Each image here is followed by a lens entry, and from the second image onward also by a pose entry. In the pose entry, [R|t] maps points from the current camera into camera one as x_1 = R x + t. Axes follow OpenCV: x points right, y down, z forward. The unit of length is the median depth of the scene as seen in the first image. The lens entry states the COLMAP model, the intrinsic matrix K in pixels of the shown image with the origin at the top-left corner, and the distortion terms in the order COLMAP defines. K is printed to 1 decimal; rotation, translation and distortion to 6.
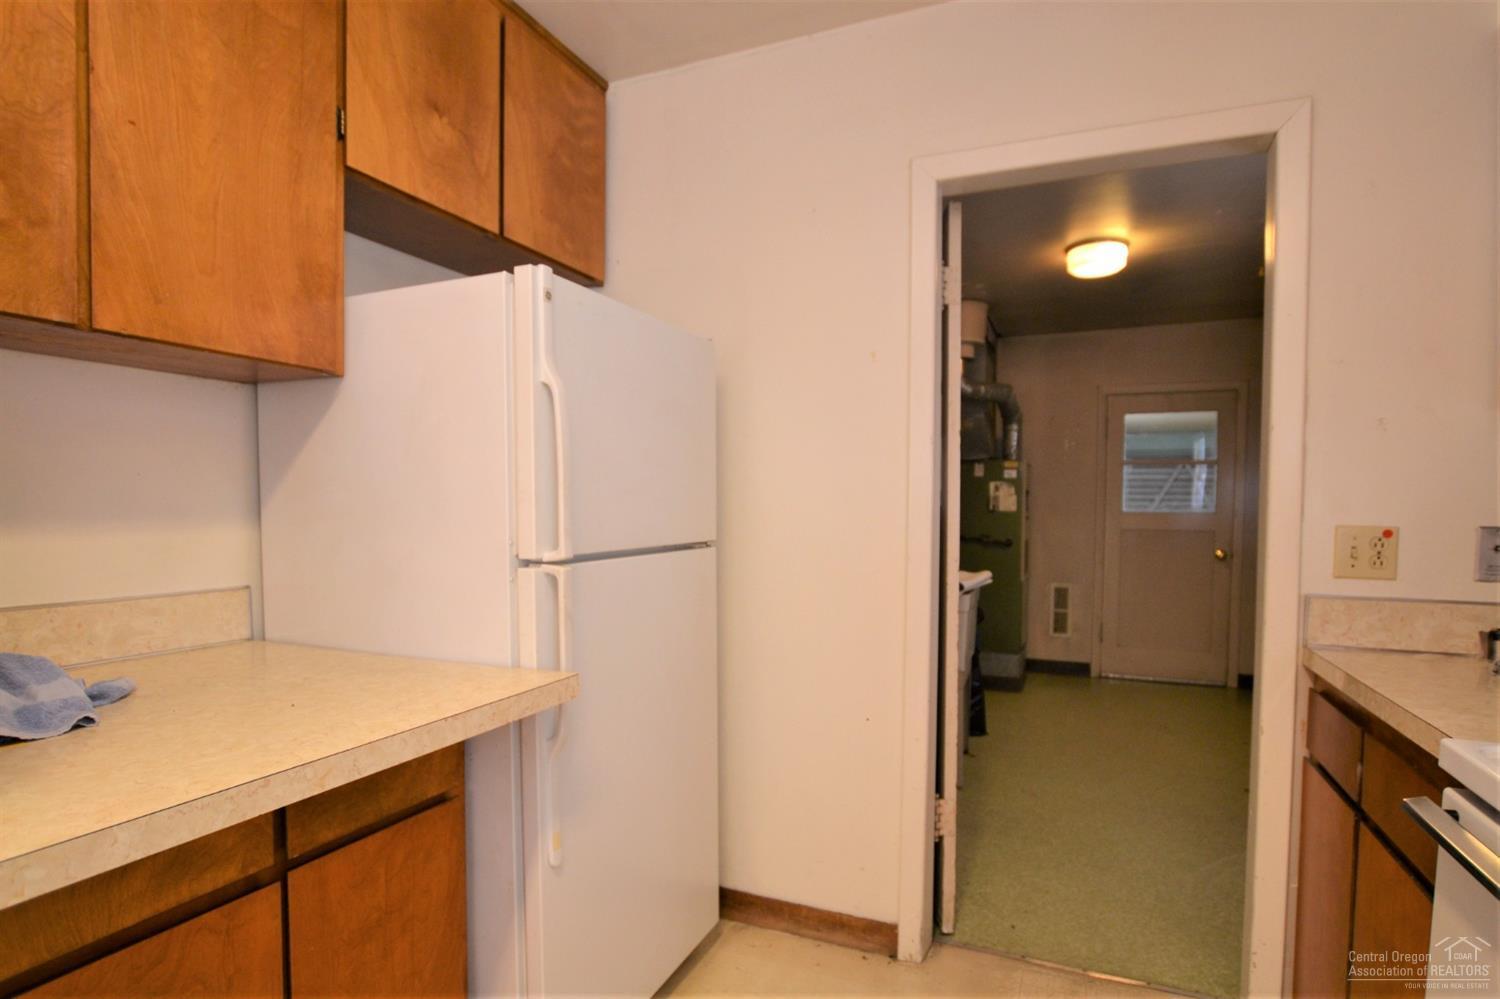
lens RADIAL K [[785.2, 0, 749.6], [0, 785.2, 526.1], [0, 0, 1]] dist [-0.032699, 0.000540]
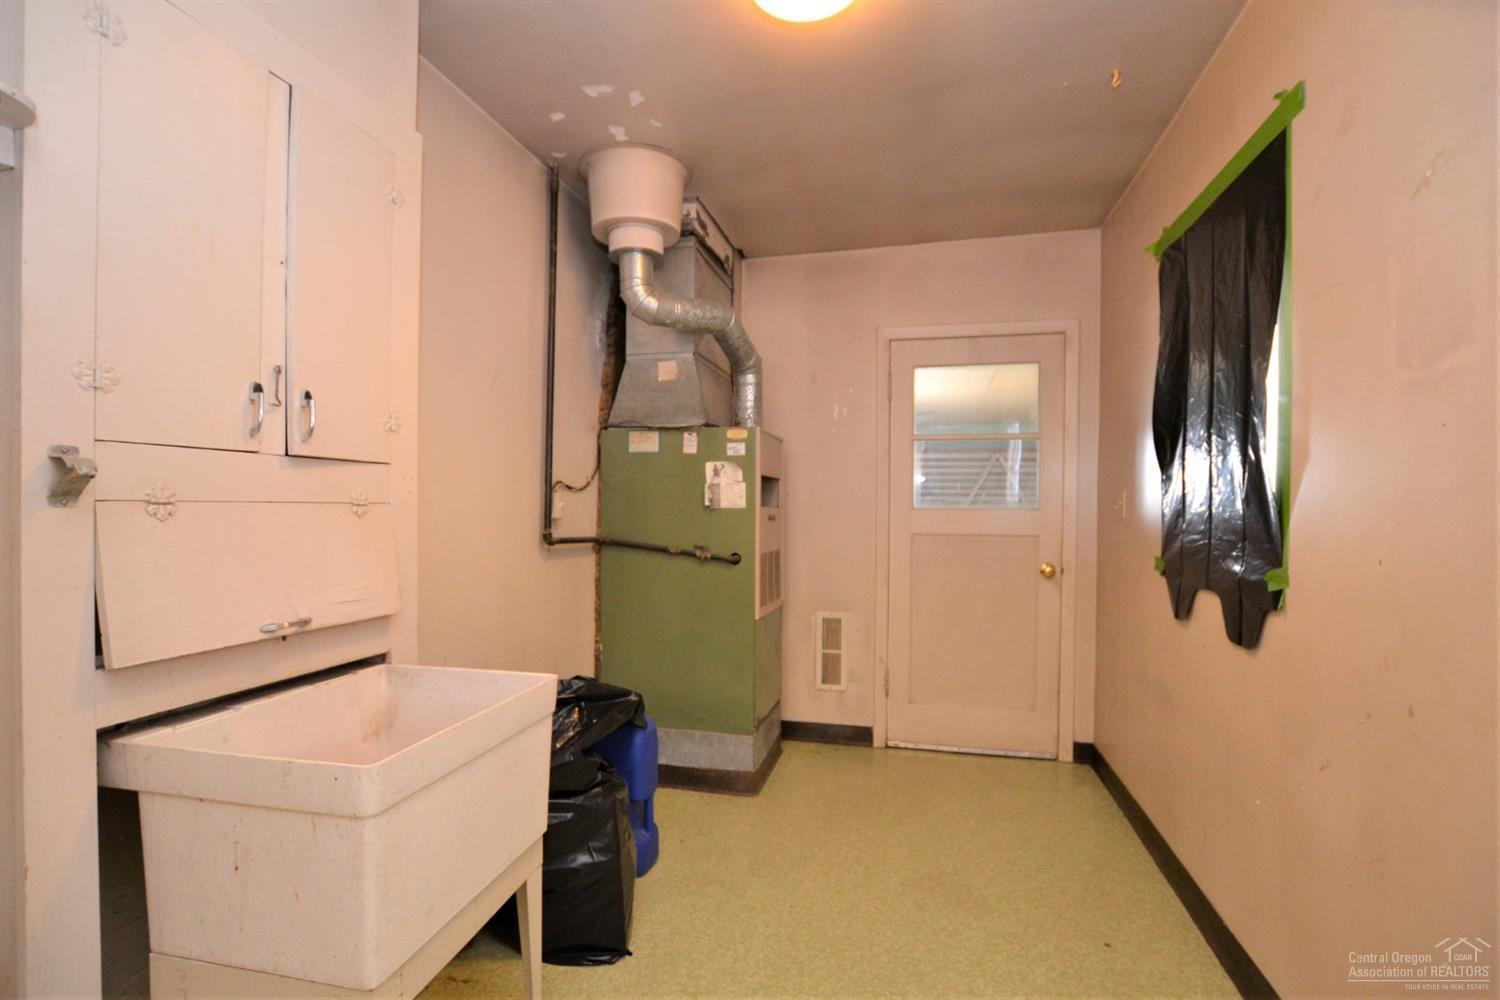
lens RADIAL K [[706.9, 0, 750.0], [0, 706.9, 500.0], [0, 0, 1]] dist [-0.023575, 0.000013]
pose [[0.985716, -0.000746, 0.168412, 0.236416], [0.005805, 0.999546, -0.029550, -0.008270], [-0.168314, 0.030106, 0.985274, 0.417456]]
